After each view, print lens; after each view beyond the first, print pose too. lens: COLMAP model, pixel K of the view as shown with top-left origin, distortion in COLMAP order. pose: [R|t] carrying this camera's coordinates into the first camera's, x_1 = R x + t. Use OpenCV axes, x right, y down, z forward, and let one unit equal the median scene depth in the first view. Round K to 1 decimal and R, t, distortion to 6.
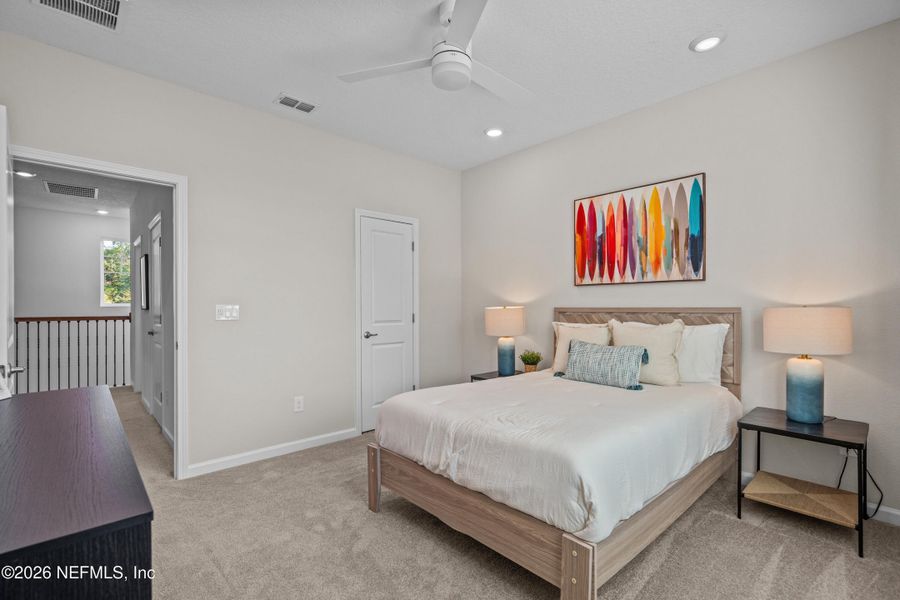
lens RADIAL K [[409.6, 0, 450.6], [0, 409.6, 301.4], [0, 0, 1]] dist [-0.007891, 0.001872]
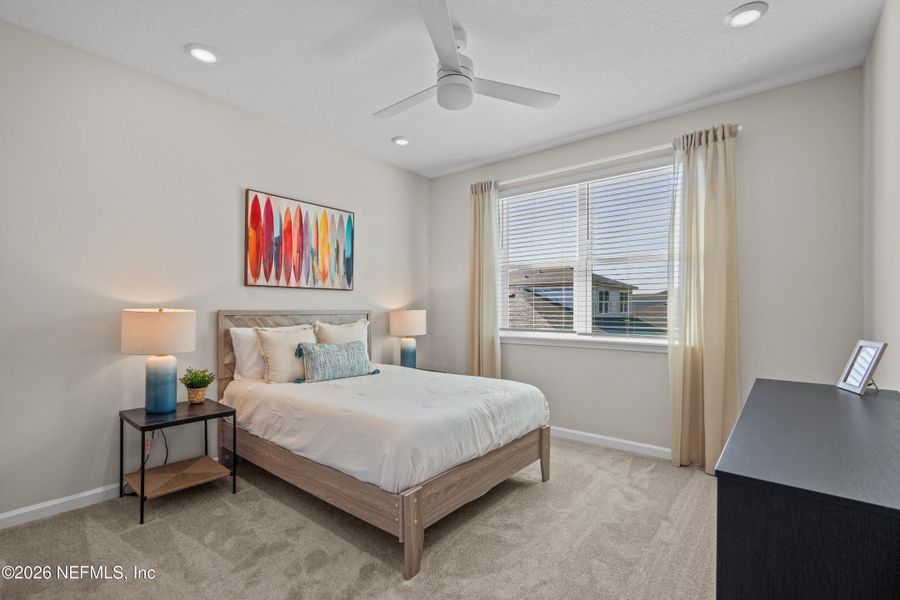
lens RADIAL K [[409.6, 0, 450.5], [0, 409.6, 309.3], [0, 0, 1]] dist [-0.007891, 0.001872]
pose [[-0.133688, 0.000860, 0.991023, -0.676335], [-0.014352, 0.999893, -0.002803, 0.009675], [-0.990920, -0.014598, -0.133662, 0.730473]]
